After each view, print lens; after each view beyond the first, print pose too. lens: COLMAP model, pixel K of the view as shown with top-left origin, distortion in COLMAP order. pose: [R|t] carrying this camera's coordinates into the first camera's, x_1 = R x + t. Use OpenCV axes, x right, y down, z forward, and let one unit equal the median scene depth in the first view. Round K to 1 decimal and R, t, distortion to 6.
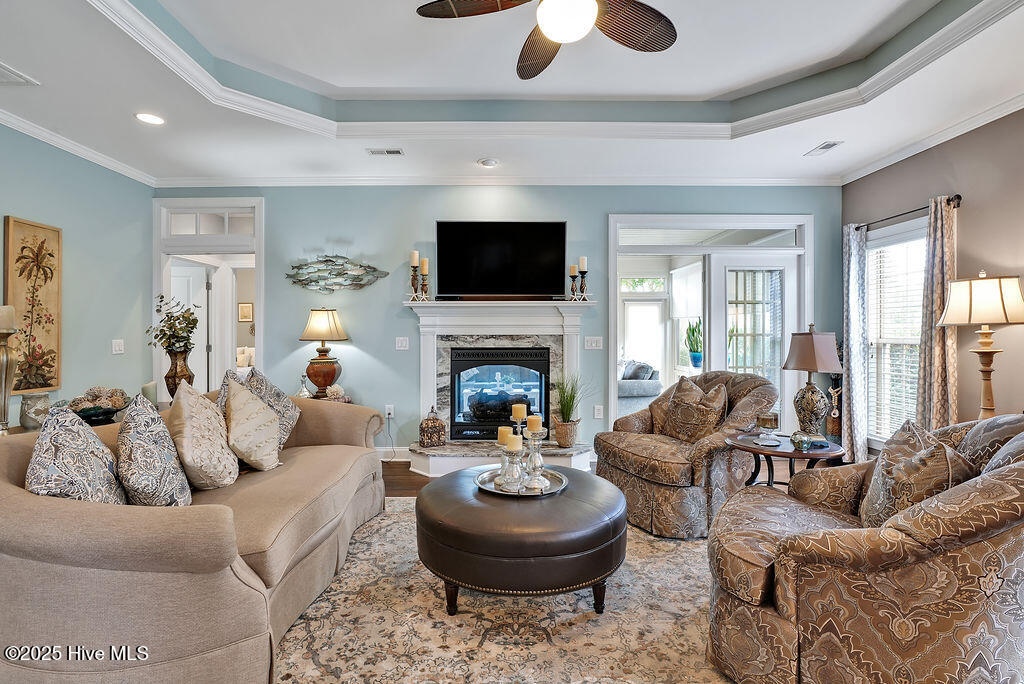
lens RADIAL K [[471.5, 0, 513.4], [0, 471.5, 337.9], [0, 0, 1]] dist [-0.016510, 0.003487]
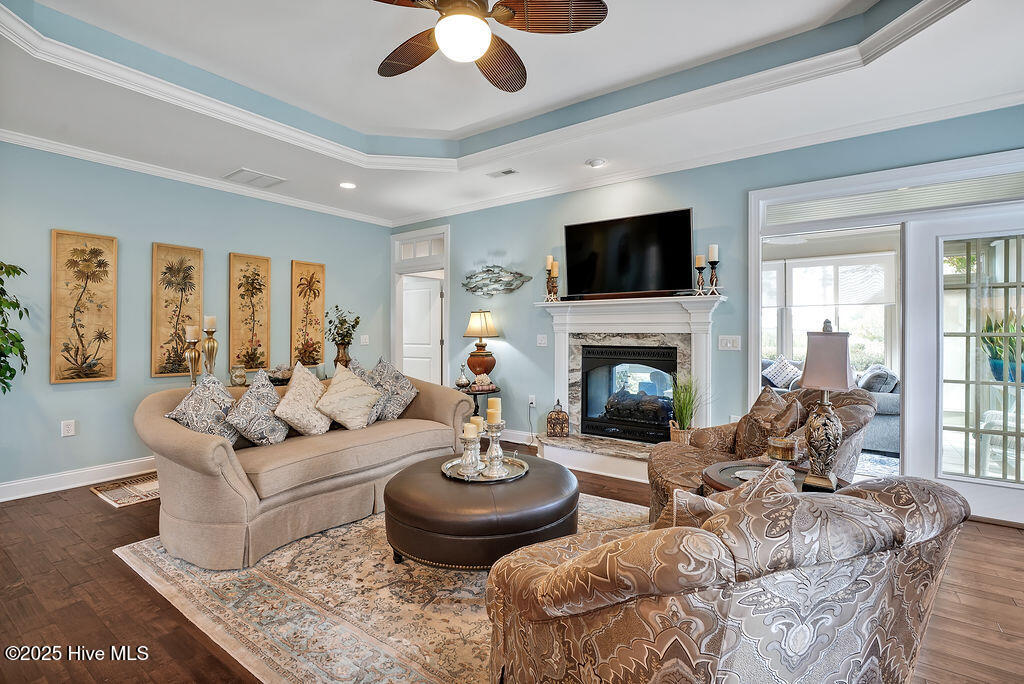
lens RADIAL K [[471.5, 0, 543.4], [0, 471.5, 334.2], [0, 0, 1]] dist [-0.016510, 0.003487]
pose [[0.814775, 0.005796, -0.579748, 0.423665], [-0.006408, 0.999979, 0.000991, -0.004012], [0.579742, 0.002908, 0.814795, 0.108076]]
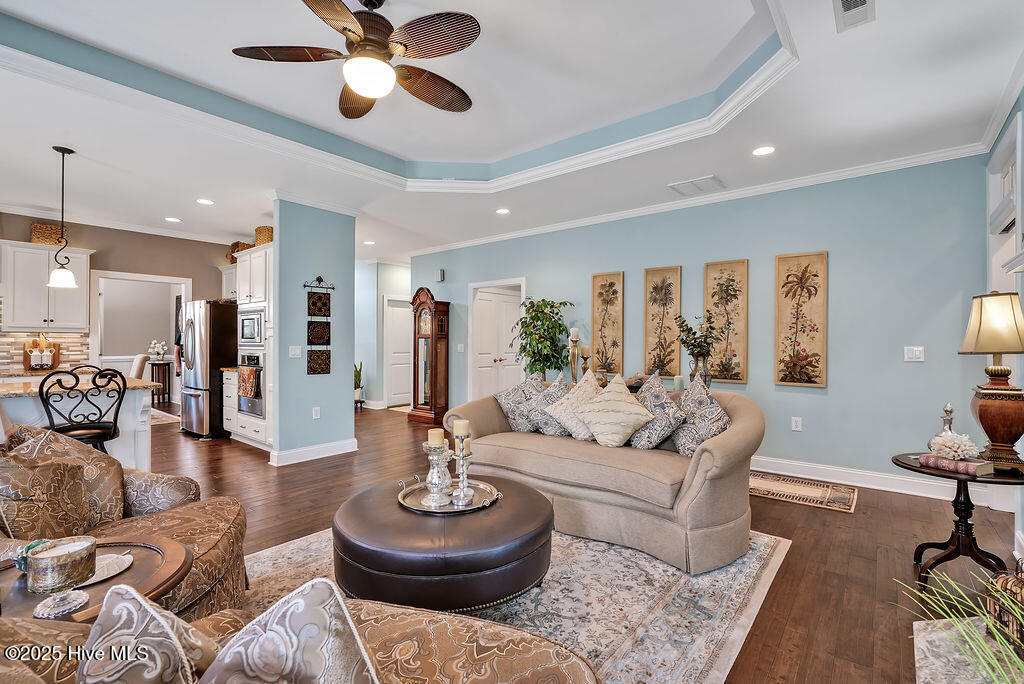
lens RADIAL K [[471.5, 0, 497.7], [0, 471.5, 337.1], [0, 0, 1]] dist [-0.016510, 0.003487]
pose [[-0.690527, -0.002530, -0.723302, 0.353348], [-0.004055, 0.999992, 0.000373, -0.010487], [0.723295, 0.003191, -0.690532, 0.947380]]
